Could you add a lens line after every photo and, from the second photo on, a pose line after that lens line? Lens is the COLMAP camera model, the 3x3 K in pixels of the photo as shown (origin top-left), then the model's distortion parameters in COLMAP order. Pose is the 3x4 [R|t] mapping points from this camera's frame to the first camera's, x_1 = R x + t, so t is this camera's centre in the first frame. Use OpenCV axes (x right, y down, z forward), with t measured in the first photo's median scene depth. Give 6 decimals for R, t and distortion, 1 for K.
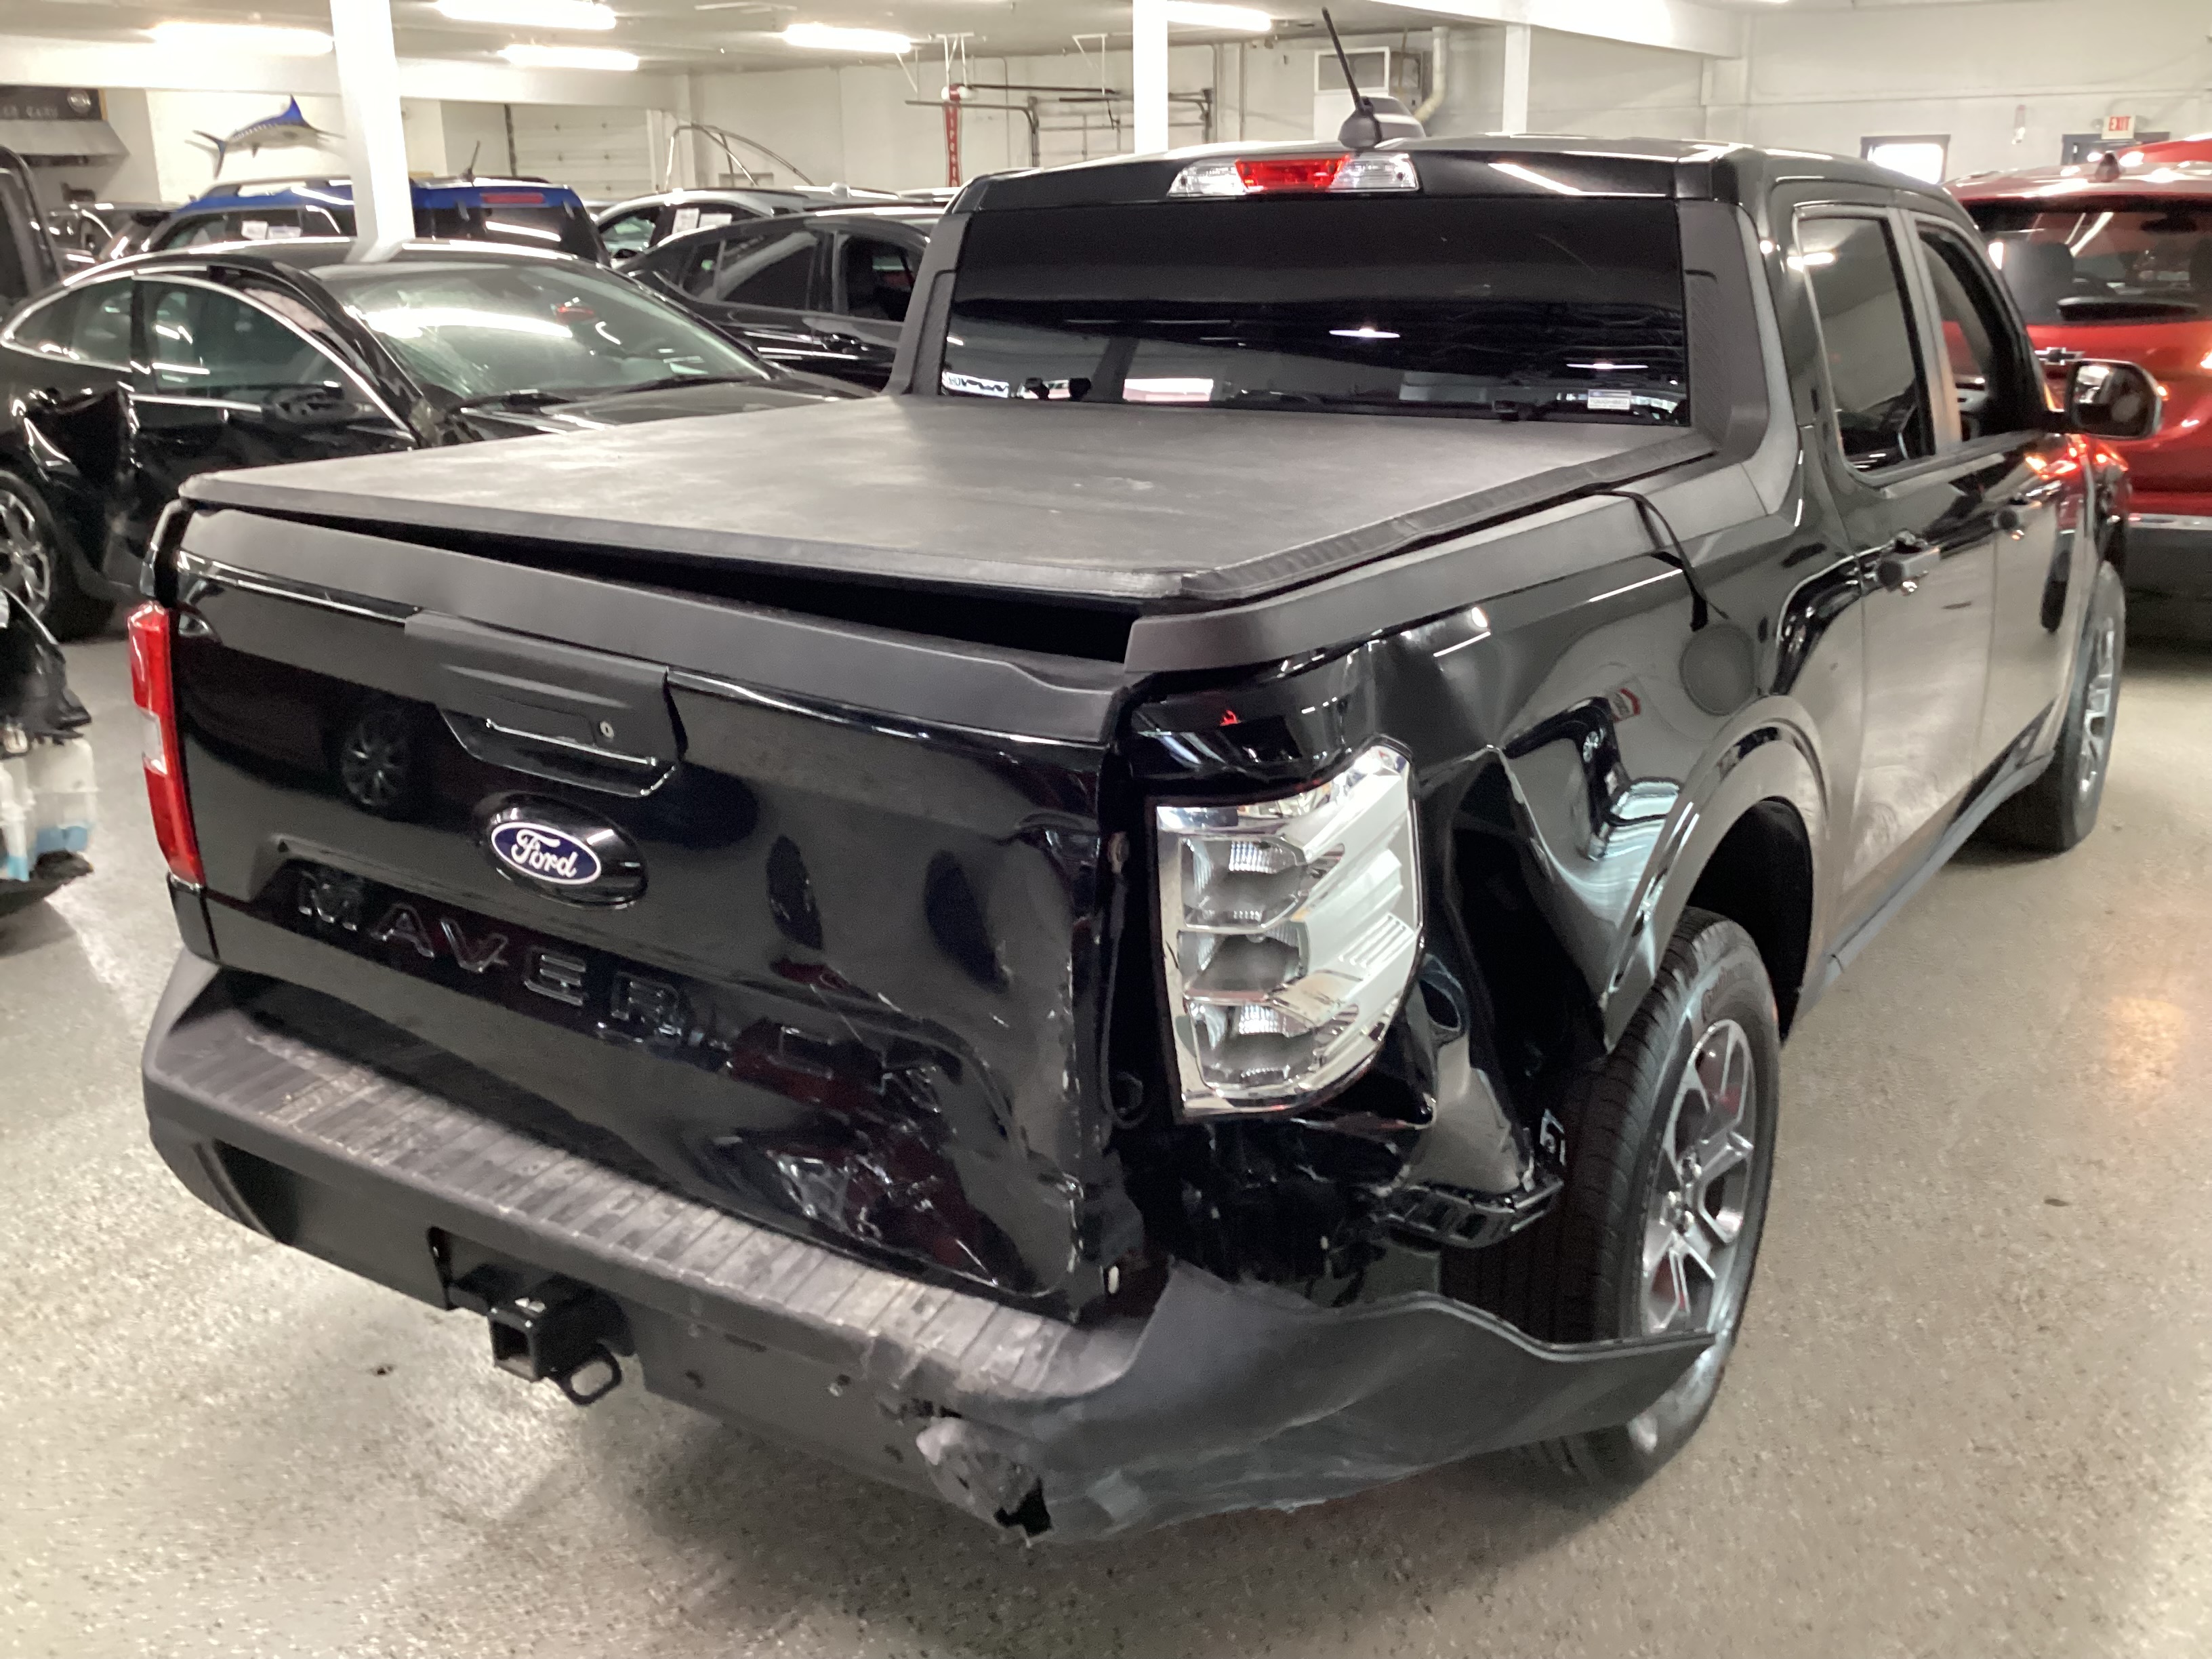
lens RADIAL K [[2027.3, 0, 1098.2], [0, 2027.3, 843.3], [0, 0, 1]] dist [0.006463, 0.000000]
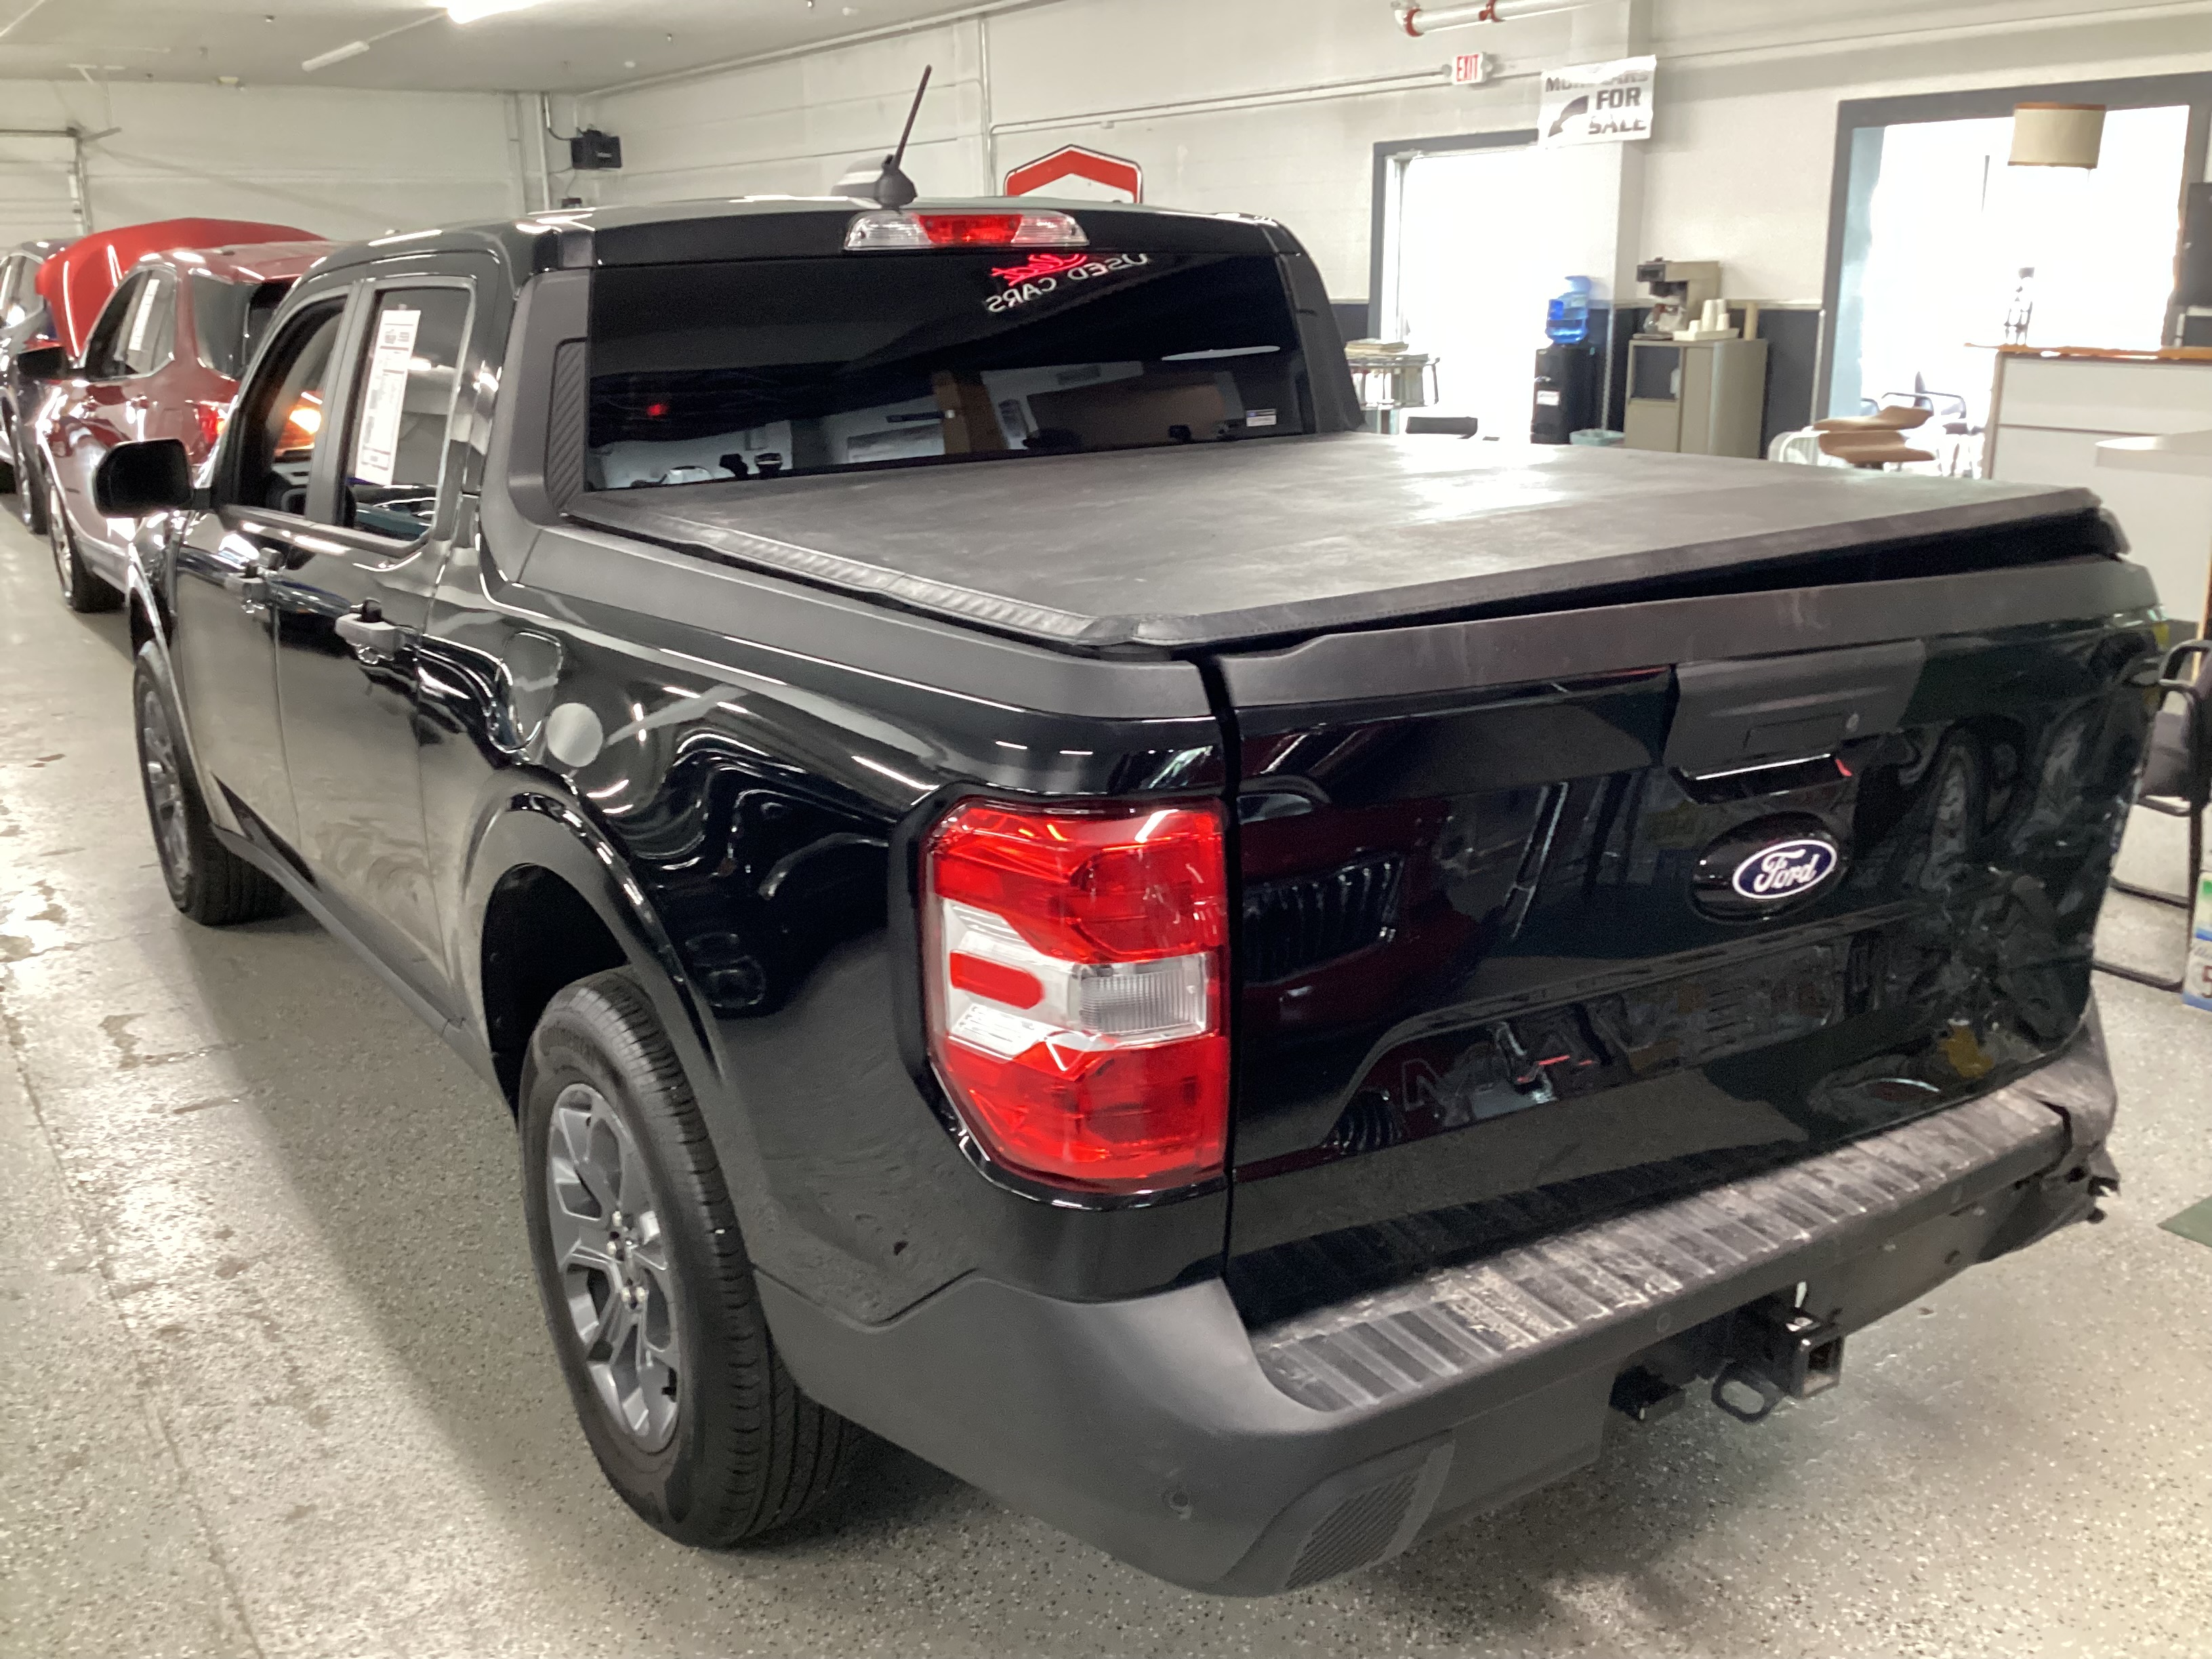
lens RADIAL K [[2027.3, 0, 1095.1], [0, 2027.3, 822.2], [0, 0, 1]] dist [0.006463, 0.000000]
pose [[0.392245, -0.238921, 0.888291, -1.246396], [0.283819, 0.949998, 0.130191, -0.236669], [-0.874980, 0.201047, 0.440443, 0.814111]]
